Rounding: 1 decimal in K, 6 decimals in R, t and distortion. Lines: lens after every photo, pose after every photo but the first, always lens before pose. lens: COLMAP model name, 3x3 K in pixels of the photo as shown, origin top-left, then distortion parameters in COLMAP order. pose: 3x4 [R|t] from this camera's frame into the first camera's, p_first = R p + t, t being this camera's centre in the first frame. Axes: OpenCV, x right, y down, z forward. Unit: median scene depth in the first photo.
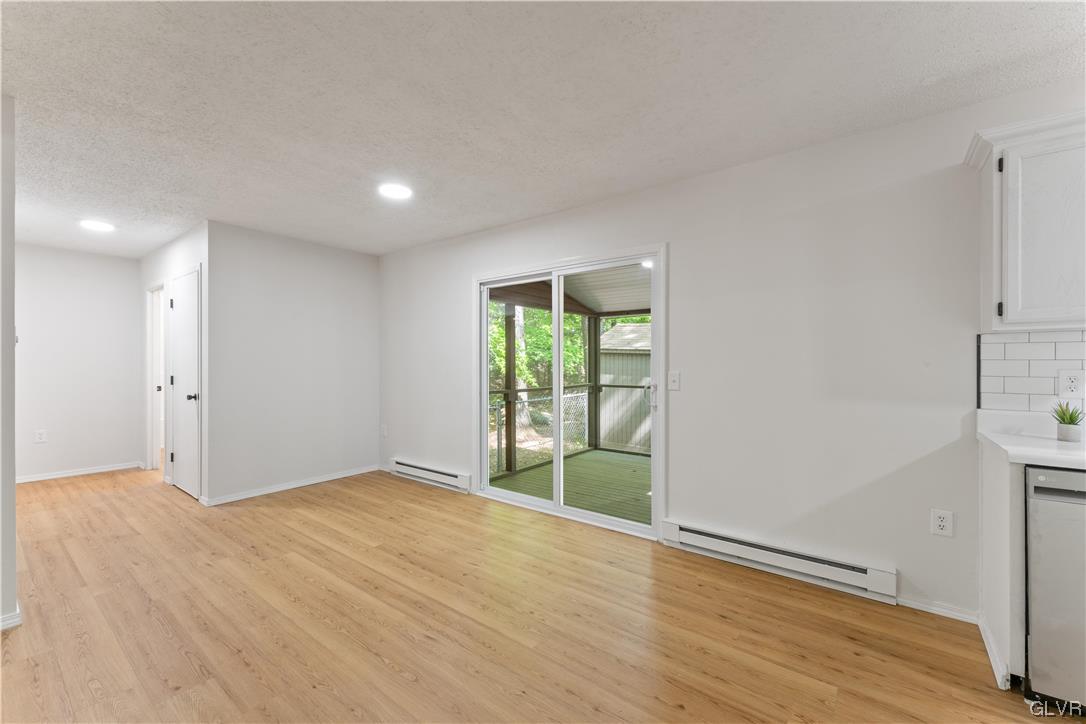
lens RADIAL K [[441.3, 0, 539.1], [0, 441.3, 363.5], [0, 0, 1]] dist [0.000646, 0.000024]
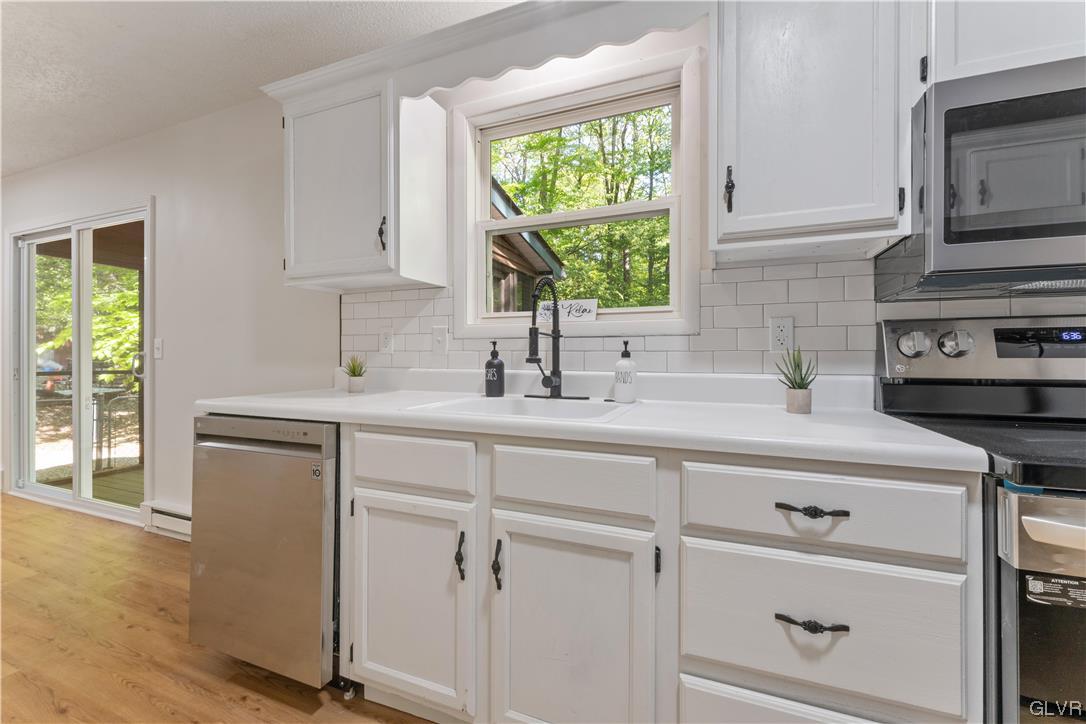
lens RADIAL K [[431.6, 0, 543.7], [0, 431.6, 357.8], [0, 0, 1]] dist [-0.001001, -0.000180]
pose [[0.958895, 0.000463, 0.283759, 1.175100], [-0.001743, 0.999989, 0.004261, 0.077224], [-0.283754, -0.004580, 0.958886, -0.105390]]
